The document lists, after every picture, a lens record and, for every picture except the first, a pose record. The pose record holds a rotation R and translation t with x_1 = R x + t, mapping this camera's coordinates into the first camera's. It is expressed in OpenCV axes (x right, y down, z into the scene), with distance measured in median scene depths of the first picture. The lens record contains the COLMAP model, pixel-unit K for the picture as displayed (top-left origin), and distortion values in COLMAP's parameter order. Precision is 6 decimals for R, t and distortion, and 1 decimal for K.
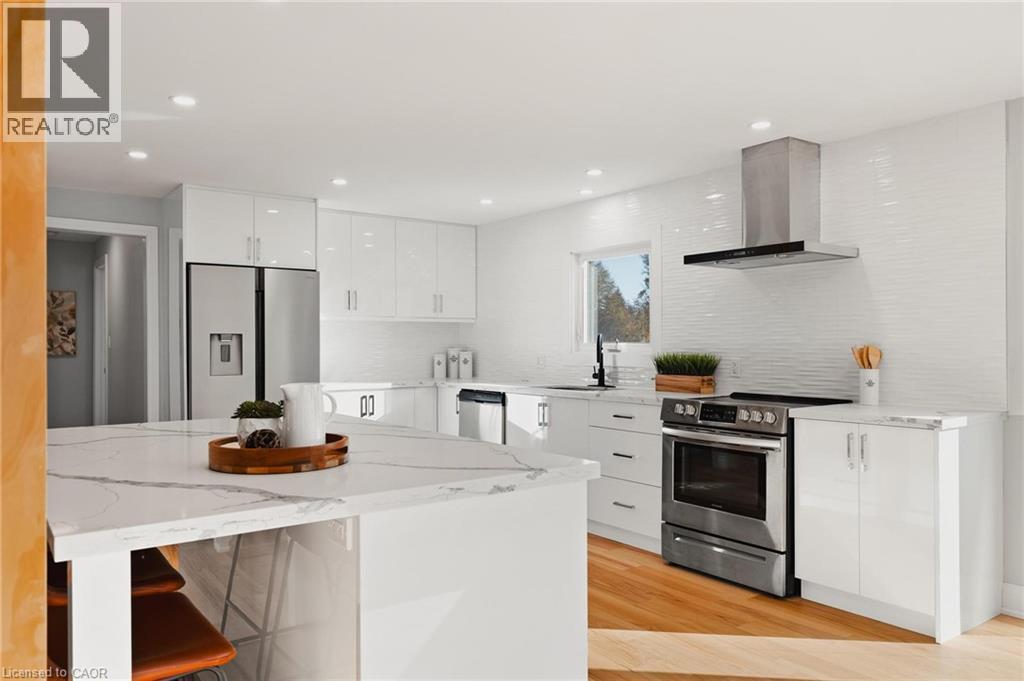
lens RADIAL K [[733.3, 0, 506.1], [0, 733.3, 343.9], [0, 0, 1]] dist [-0.010012, -0.008643]
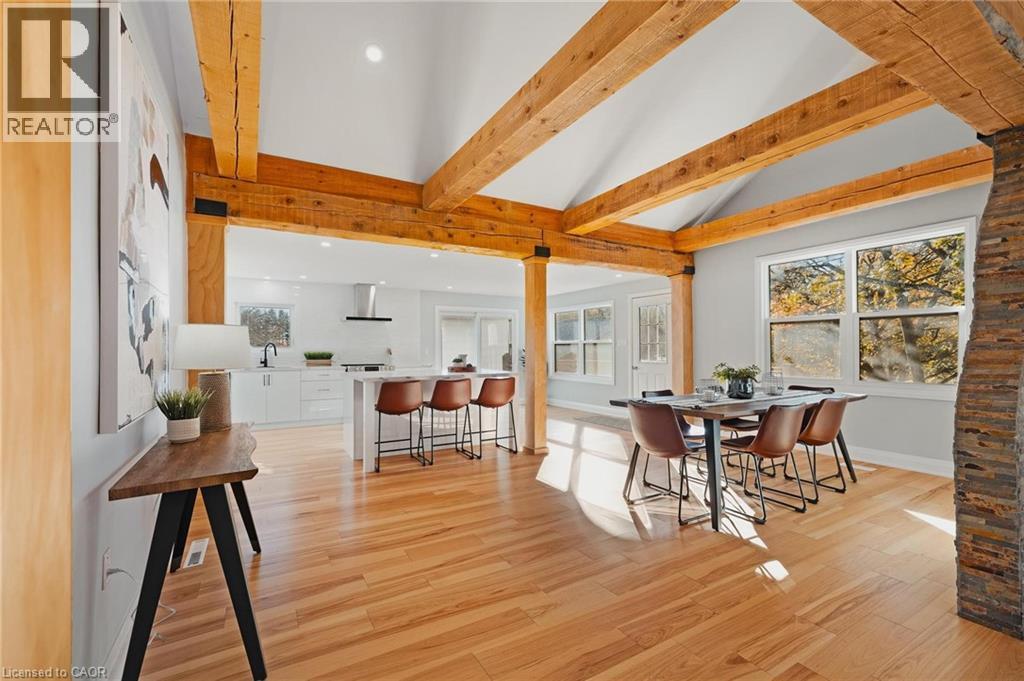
lens RADIAL K [[436.5, 0, 510.5], [0, 436.5, 346.9], [0, 0, 1]] dist [-0.007827, -0.000041]
pose [[0.095445, 0.007877, 0.995404, -1.392873], [0.002019, 0.999965, -0.008107, 0.013155], [-0.995433, 0.002783, 0.095426, 0.197228]]
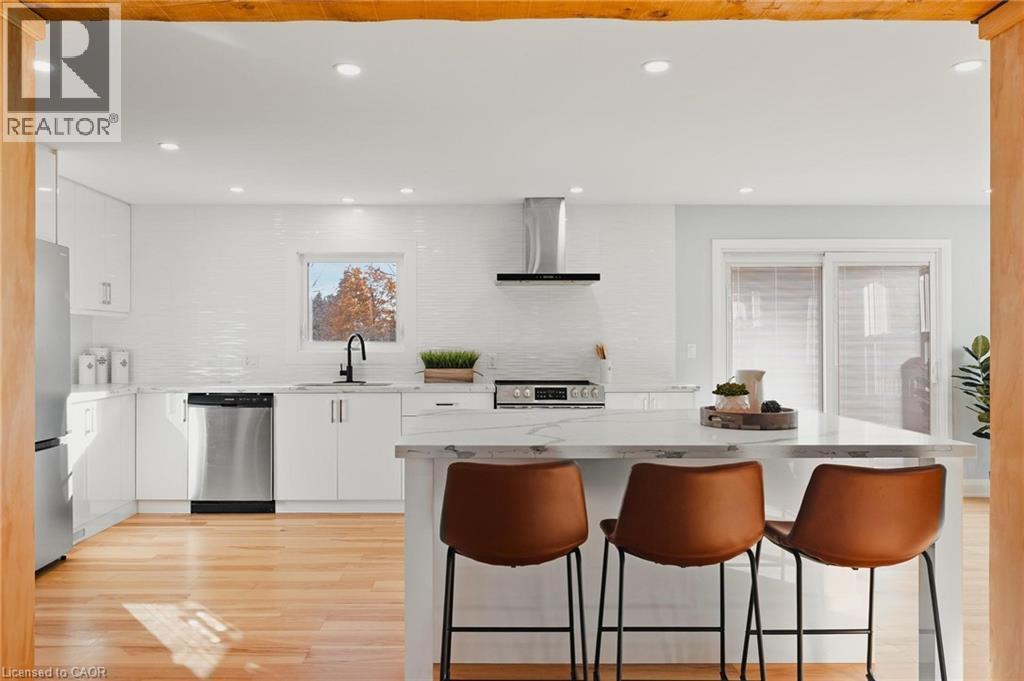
lens RADIAL K [[759.7, 0, 481.4], [0, 759.7, 346.9], [0, 0, 1]] dist [0.002613, 0.008881]
pose [[0.583413, -0.004867, 0.812161, -0.845428], [-0.000248, 0.999981, 0.006170, -0.001233], [-0.812175, -0.003801, 0.583401, 0.251390]]
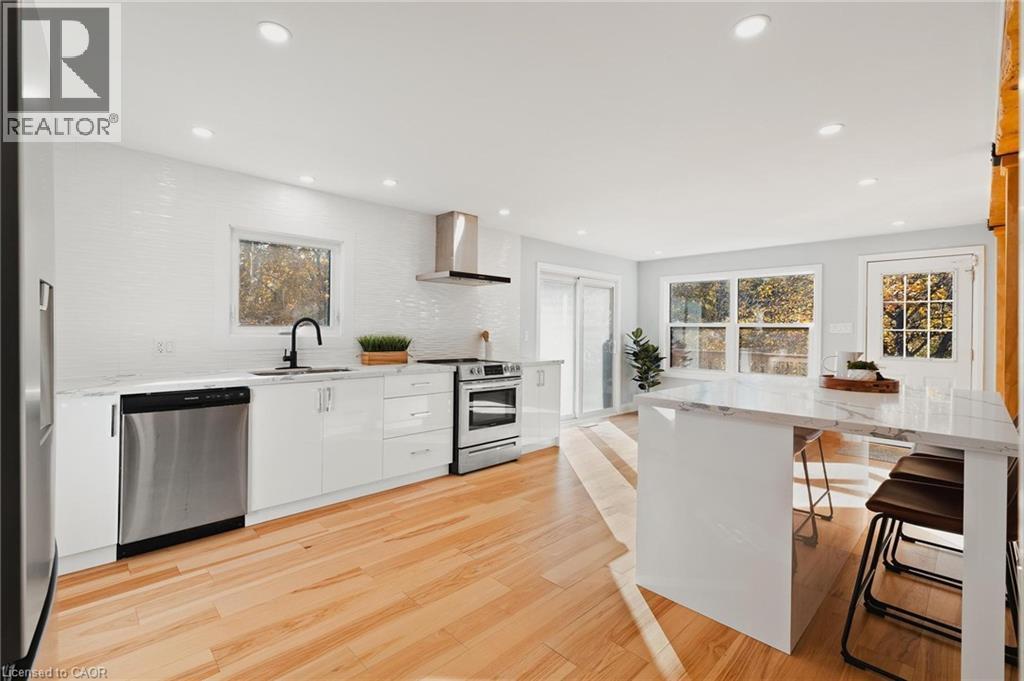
lens RADIAL K [[456.5, 0, 486.5], [0, 456.5, 330.1], [0, 0, 1]] dist [-0.000849, 0.000251]
pose [[-0.124361, -0.000879, 0.992237, -0.695434], [-0.011012, 0.999939, -0.000495, 0.001772], [-0.992176, -0.010988, -0.124363, 1.038877]]
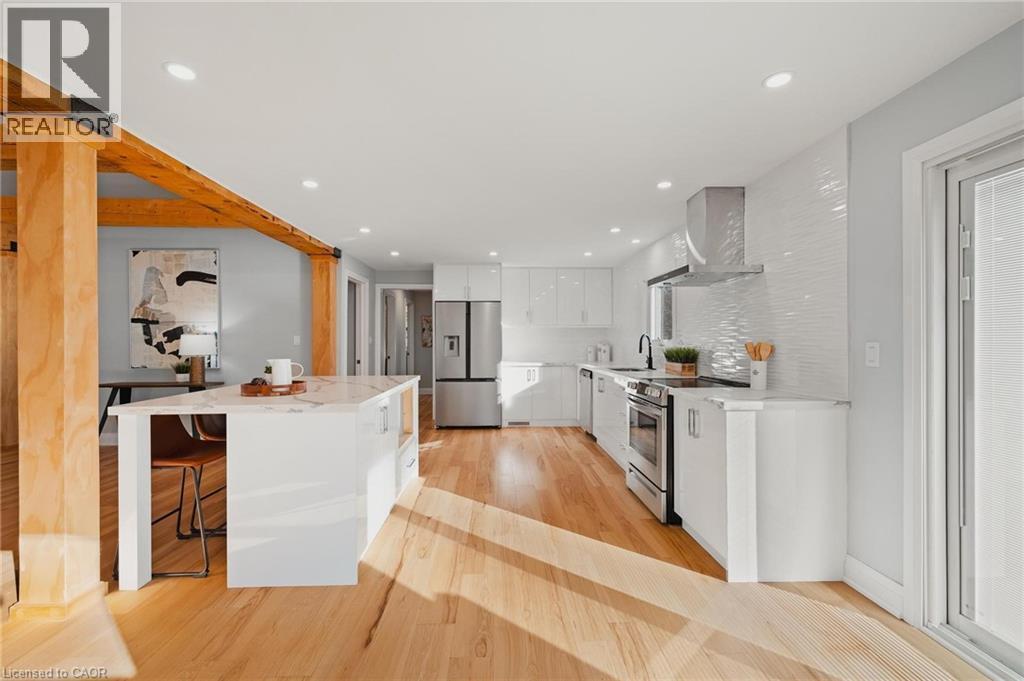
lens RADIAL K [[436.5, 0, 506.6], [0, 436.5, 340.1], [0, 0, 1]] dist [-0.007827, -0.000041]
pose [[0.826803, -0.001959, -0.562489, 0.499370], [0.002023, 0.999998, -0.000509, -0.001814], [0.562488, -0.000717, 0.826805, 0.123161]]
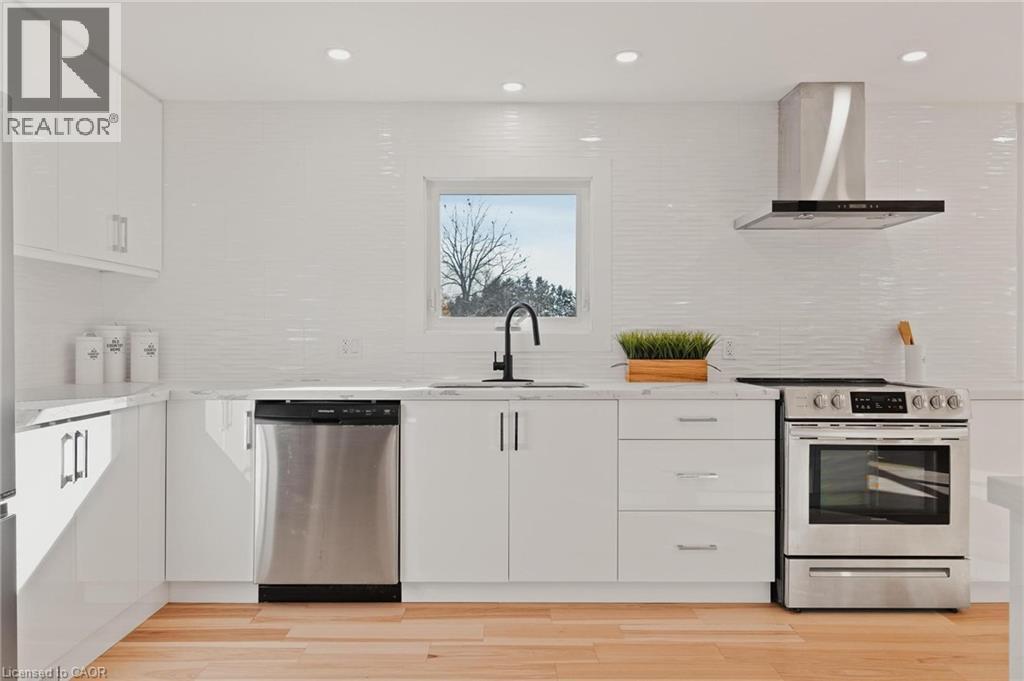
lens RADIAL K [[703.7, 0, 510.4], [0, 703.7, 337.7], [0, 0, 1]] dist [0.002452, 0.000127]
pose [[0.581718, 0.000662, 0.813390, -0.510385], [-0.001482, 0.999999, 0.000246, 0.022539], [-0.813389, -0.001348, 0.581719, 0.794791]]
